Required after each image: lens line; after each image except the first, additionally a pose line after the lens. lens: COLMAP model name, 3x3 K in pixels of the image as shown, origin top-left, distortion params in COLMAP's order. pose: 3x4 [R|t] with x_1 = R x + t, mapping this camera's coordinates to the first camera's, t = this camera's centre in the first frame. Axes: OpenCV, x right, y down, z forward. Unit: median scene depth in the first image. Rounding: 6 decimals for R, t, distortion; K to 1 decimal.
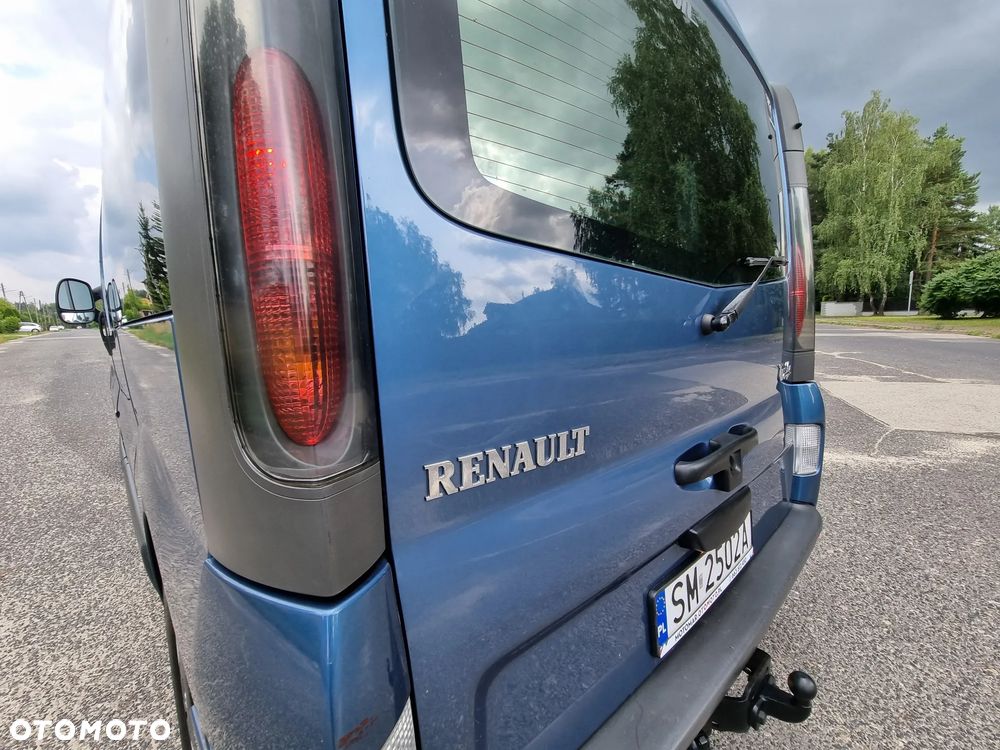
lens RADIAL K [[452.9, 0, 494.6], [0, 452.9, 375.1], [0, 0, 1]] dist [0.001995, 0.000179]
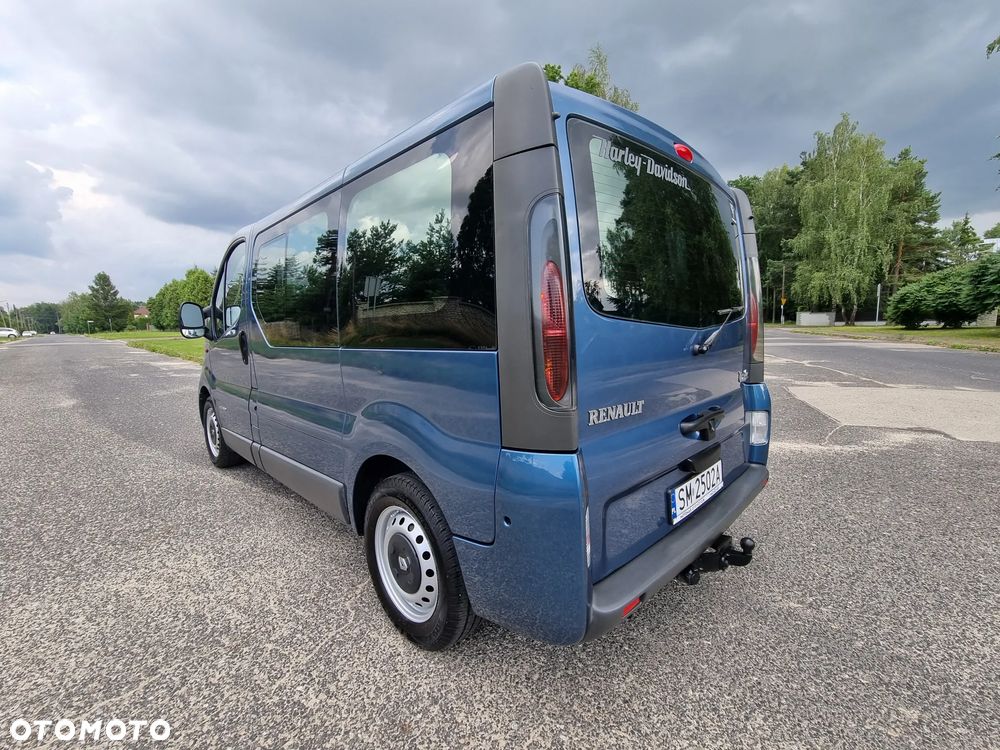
lens RADIAL K [[458.2, 0, 489.5], [0, 458.2, 376.5], [0, 0, 1]] dist [0.001315, 0.001048]
pose [[0.999584, 0.000864, 0.028835, -0.124975], [-0.000500, 0.999920, -0.012652, 0.006191], [-0.028843, 0.012632, 0.999504, -0.246580]]
